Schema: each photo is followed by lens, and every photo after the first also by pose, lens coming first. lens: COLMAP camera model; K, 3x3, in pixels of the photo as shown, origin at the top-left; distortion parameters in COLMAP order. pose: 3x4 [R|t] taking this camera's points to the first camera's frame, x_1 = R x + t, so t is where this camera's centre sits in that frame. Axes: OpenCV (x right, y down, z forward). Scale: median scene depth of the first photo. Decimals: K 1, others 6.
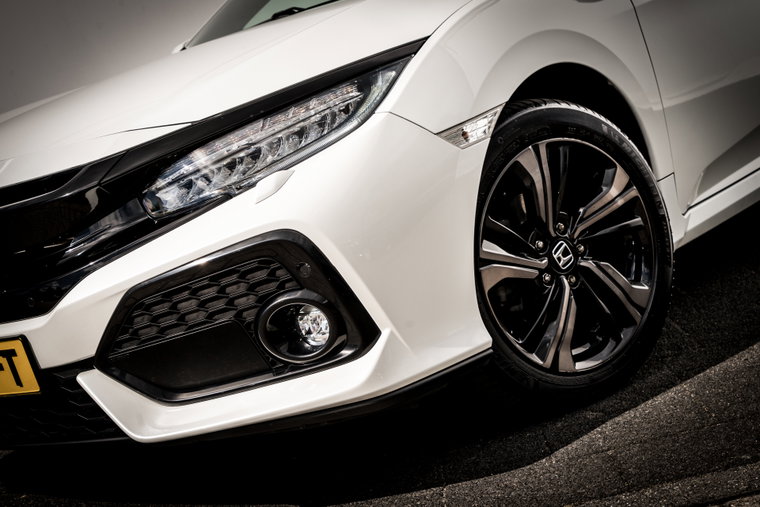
lens RADIAL K [[1142.3, 0, 380.1], [0, 1142.3, 256.8], [0, 0, 1]] dist [0.032132, 0.000000]
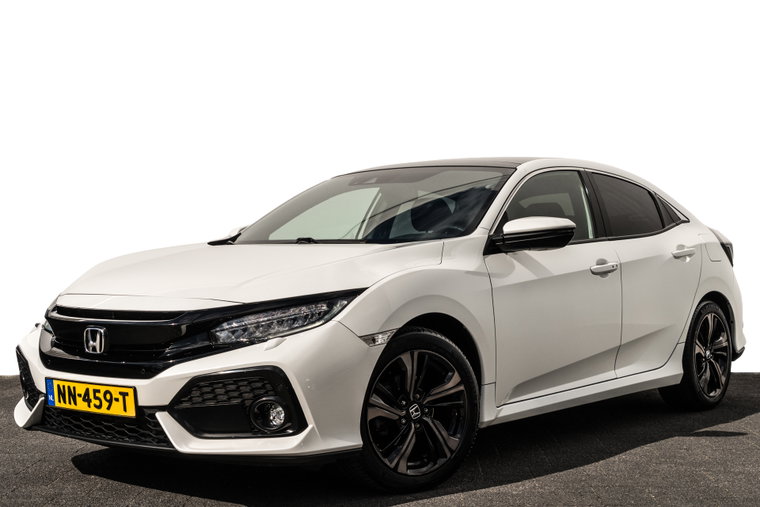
lens RADIAL K [[1045.0, 0, 381.5], [0, 1045.0, 253.9], [0, 0, 1]] dist [0.037490, 0.000000]
pose [[0.972586, 0.232505, -0.004186, 0.061030], [-0.230944, 0.963639, -0.134408, -0.008531], [-0.027217, 0.131690, 0.990917, -0.852110]]
